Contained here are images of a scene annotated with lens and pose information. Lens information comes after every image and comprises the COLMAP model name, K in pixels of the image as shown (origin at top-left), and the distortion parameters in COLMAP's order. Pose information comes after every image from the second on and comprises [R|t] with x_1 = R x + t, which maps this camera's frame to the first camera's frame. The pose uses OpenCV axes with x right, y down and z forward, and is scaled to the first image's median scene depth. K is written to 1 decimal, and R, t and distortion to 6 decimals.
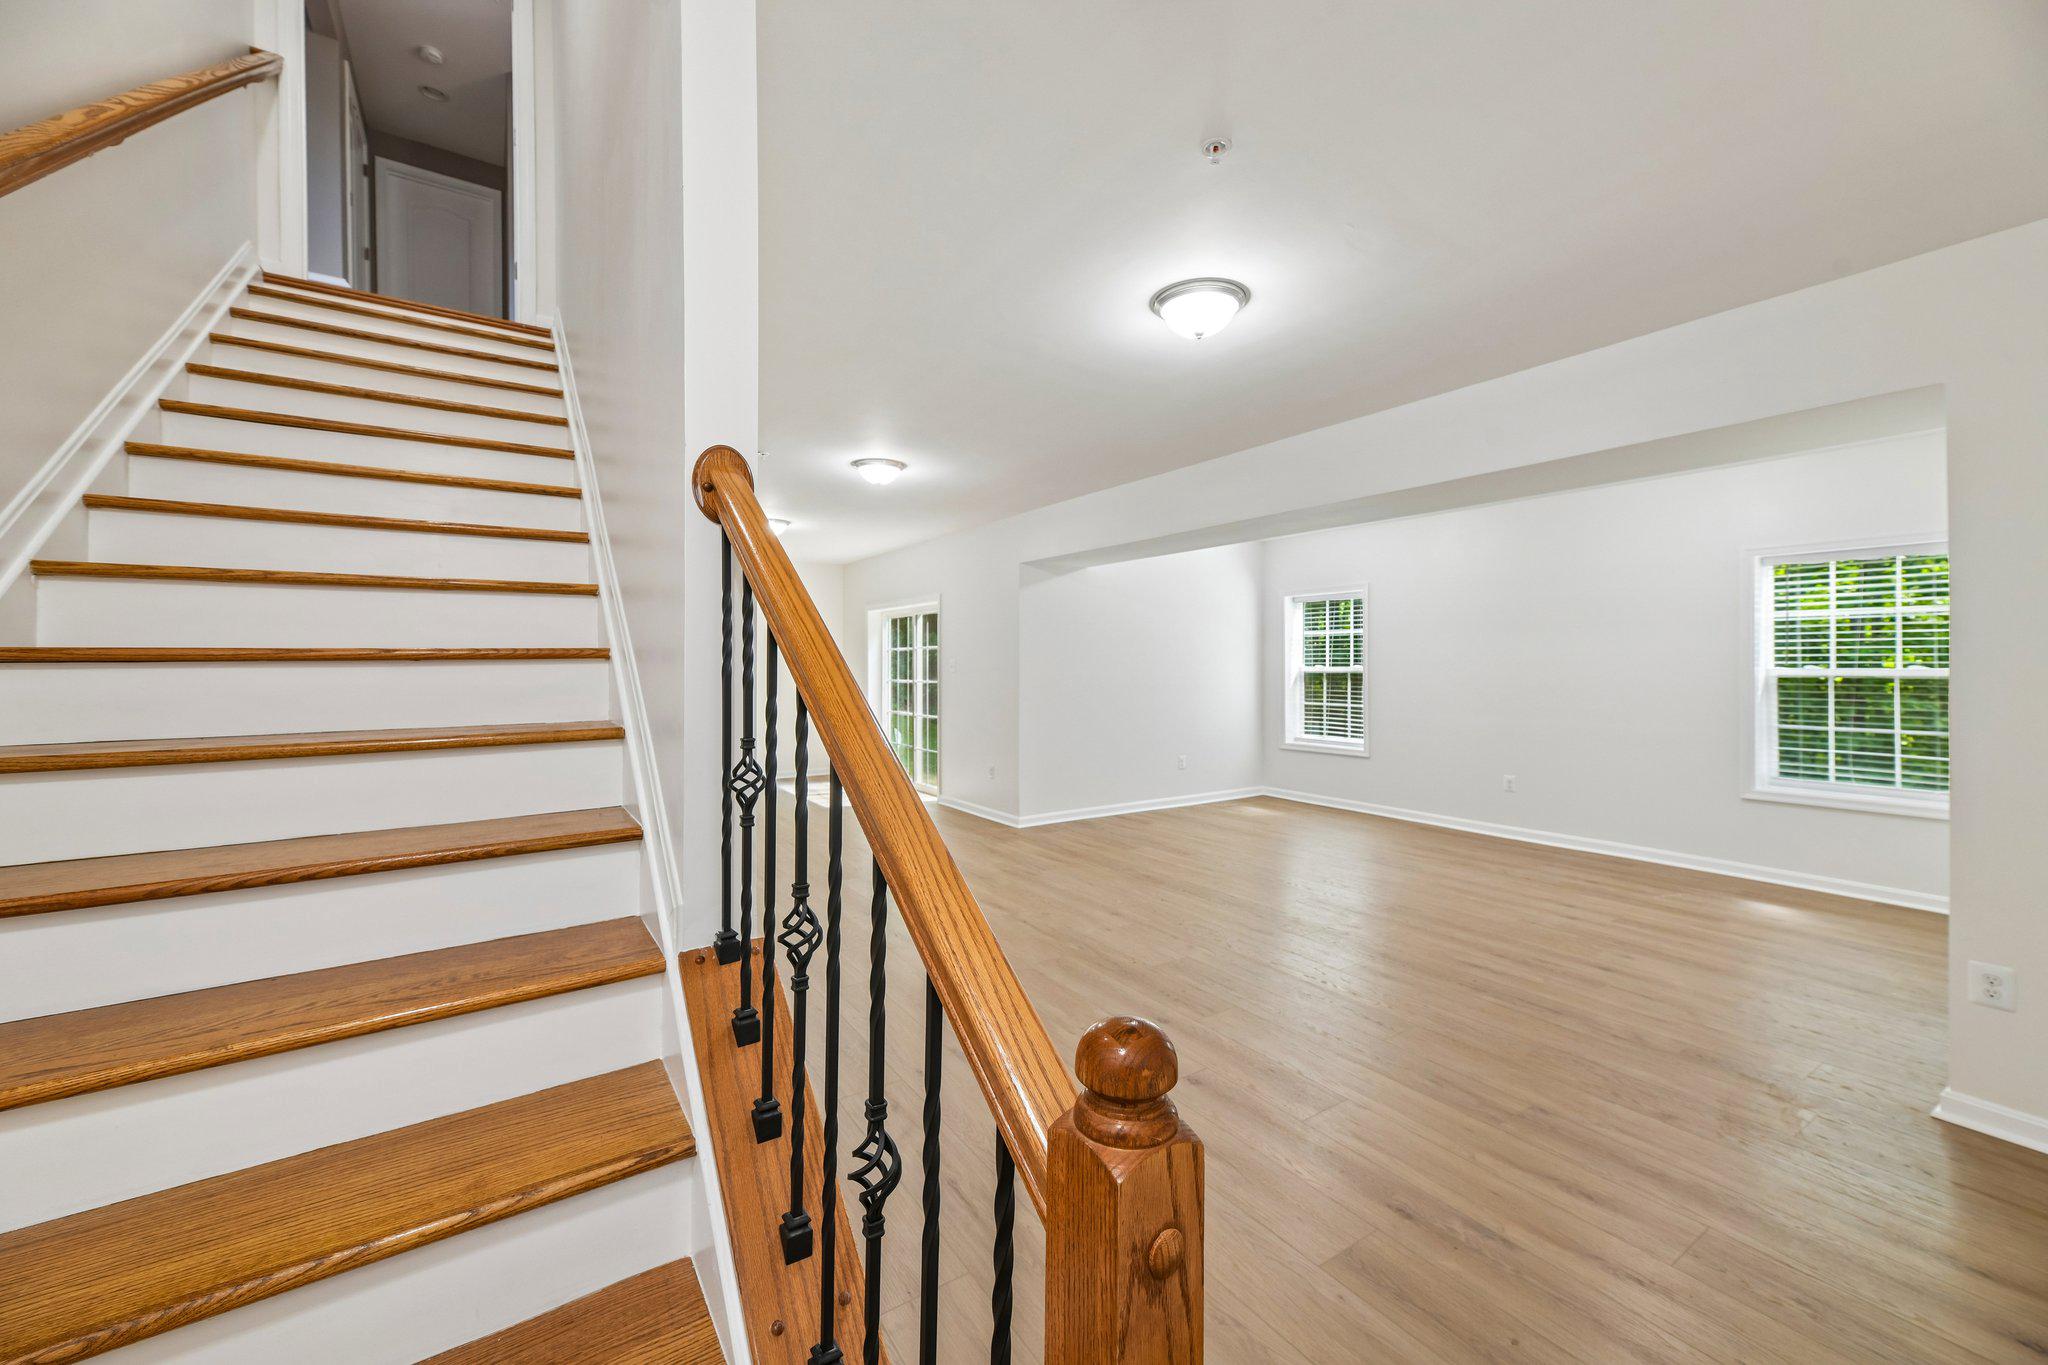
lens RADIAL K [[816.1, 0, 1036.4], [0, 816.1, 670.4], [0, 0, 1]] dist [0.025050, 0.000029]
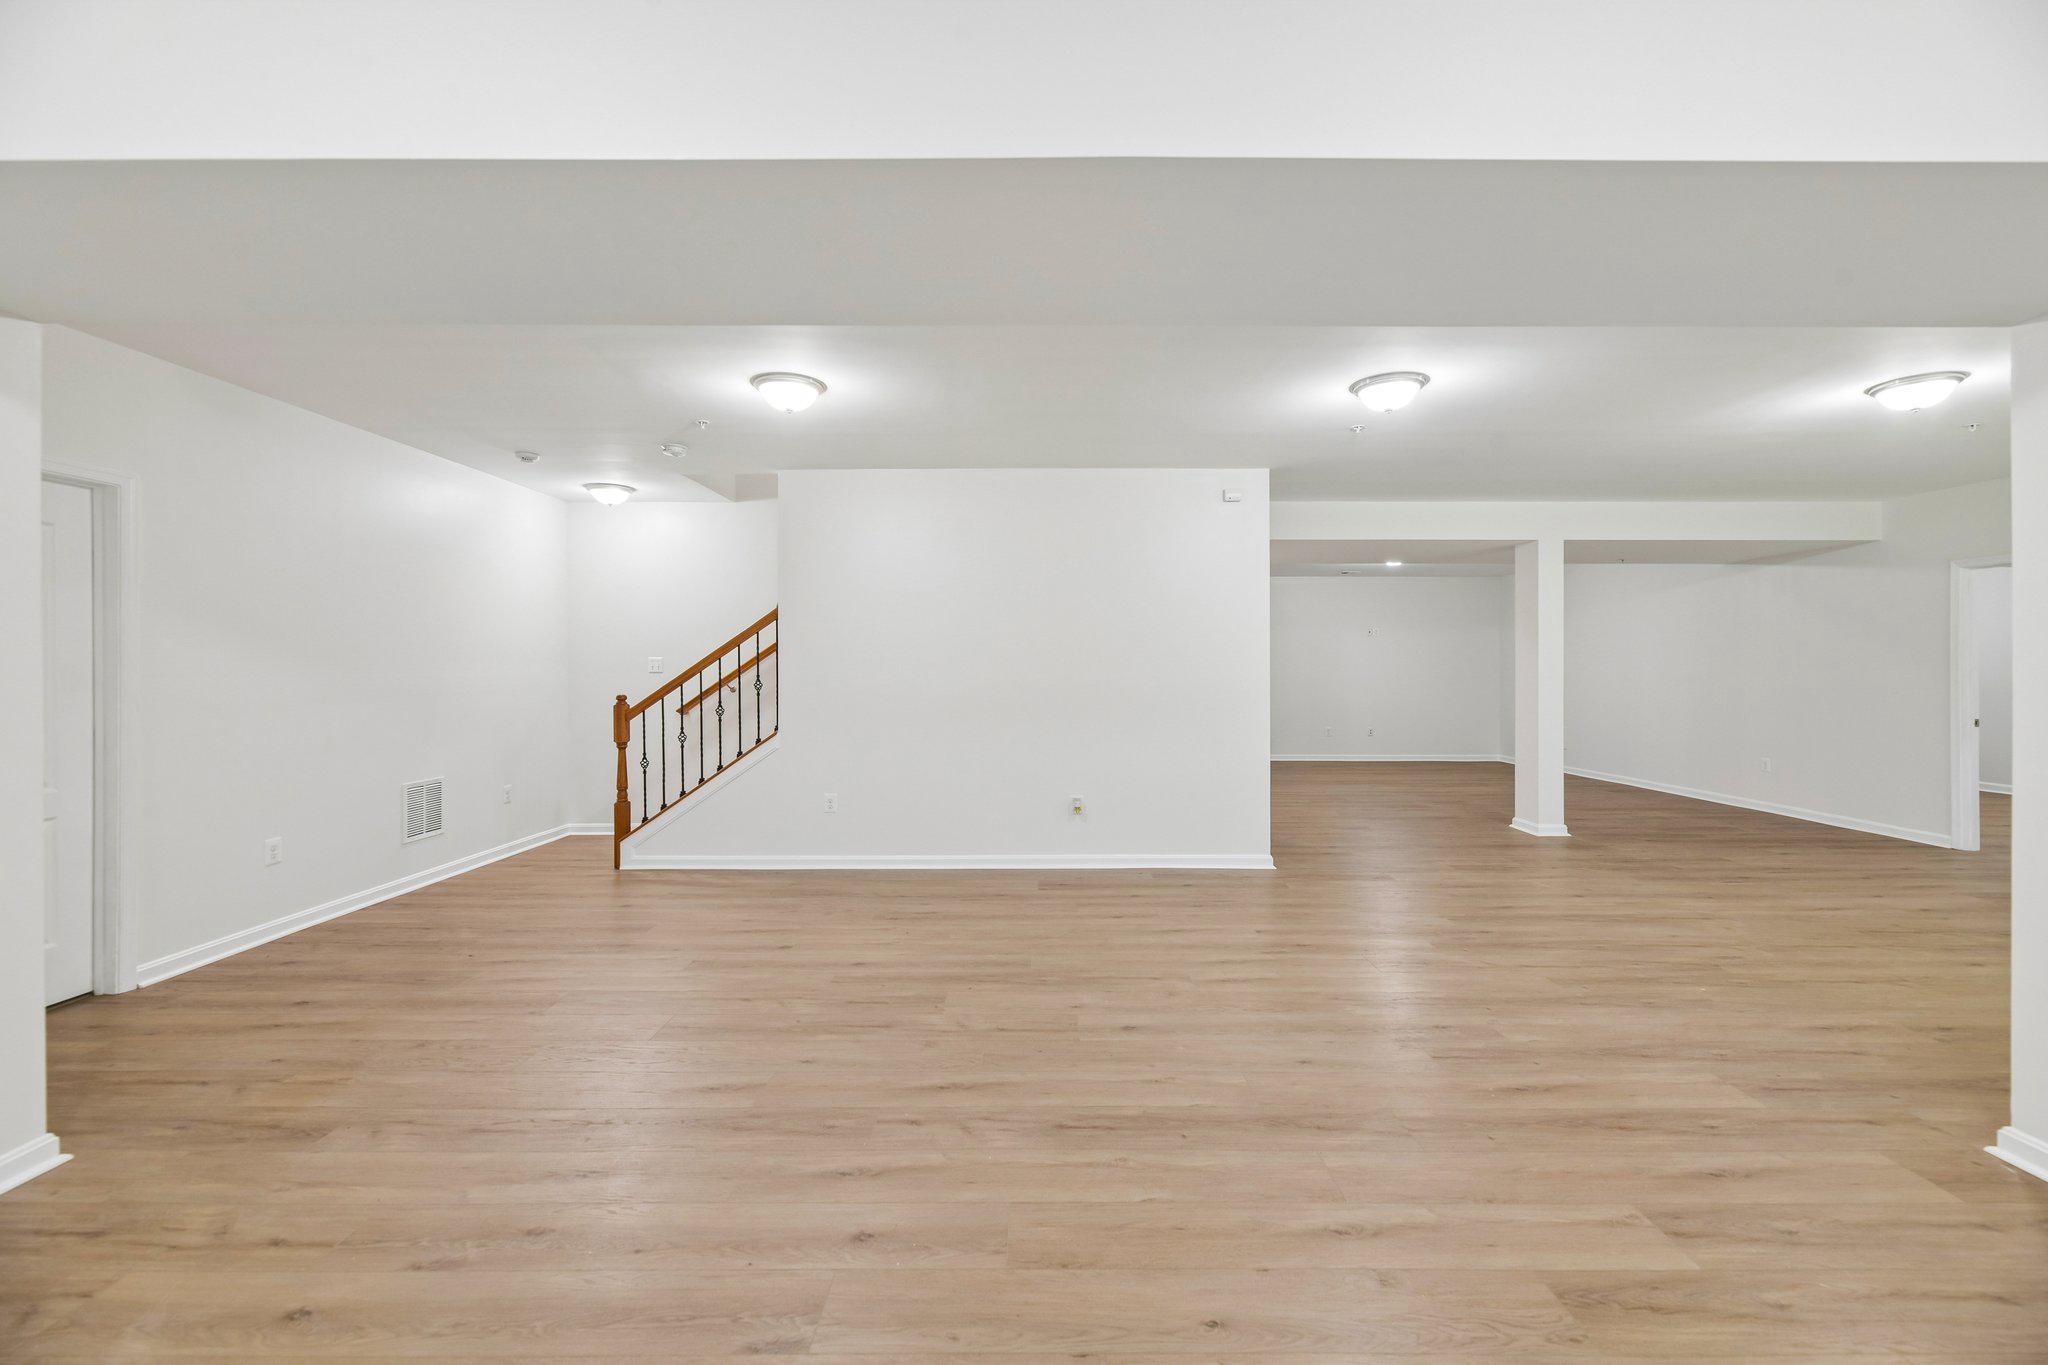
lens RADIAL K [[827.6, 0, 1035.5], [0, 827.6, 676.8], [0, 0, 1]] dist [0.008101, -0.004303]
pose [[-0.553589, 0.011252, -0.832714, 0.616049], [-0.006113, 0.999827, 0.017575, 0.001981], [0.832768, 0.014820, -0.553424, 1.158117]]
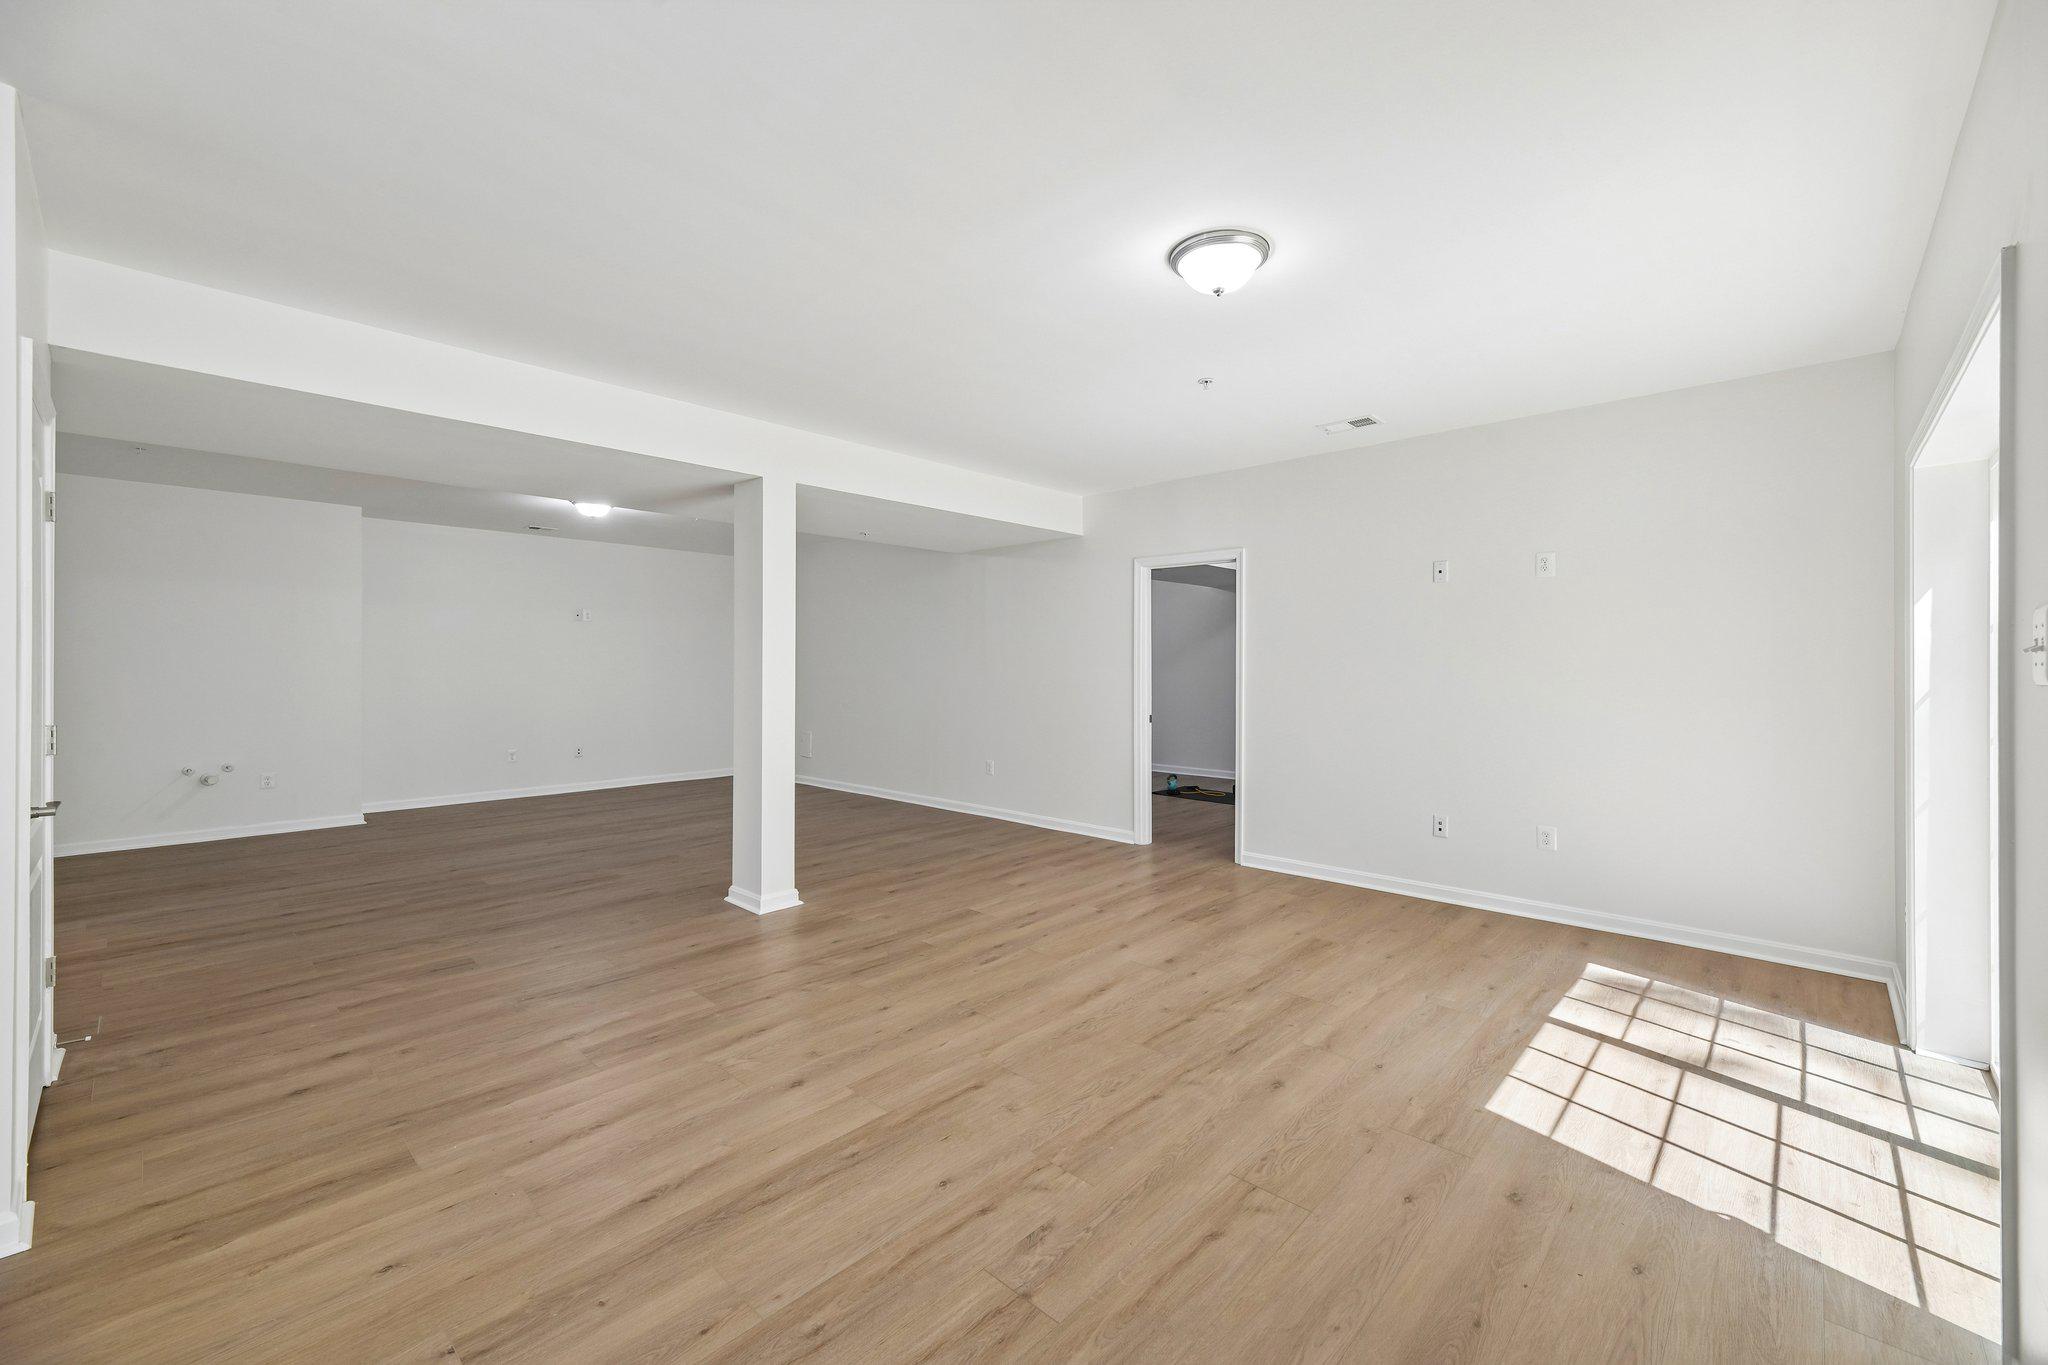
lens RADIAL K [[821.5, 0, 1039.4], [0, 821.5, 673.5], [0, 0, 1]] dist [0.018472, -0.000219]
pose [[0.236637, 0.014995, -0.971482, 0.018003], [-0.011000, 0.999858, 0.012753, -0.000123], [0.971536, 0.007668, 0.236768, 1.176998]]
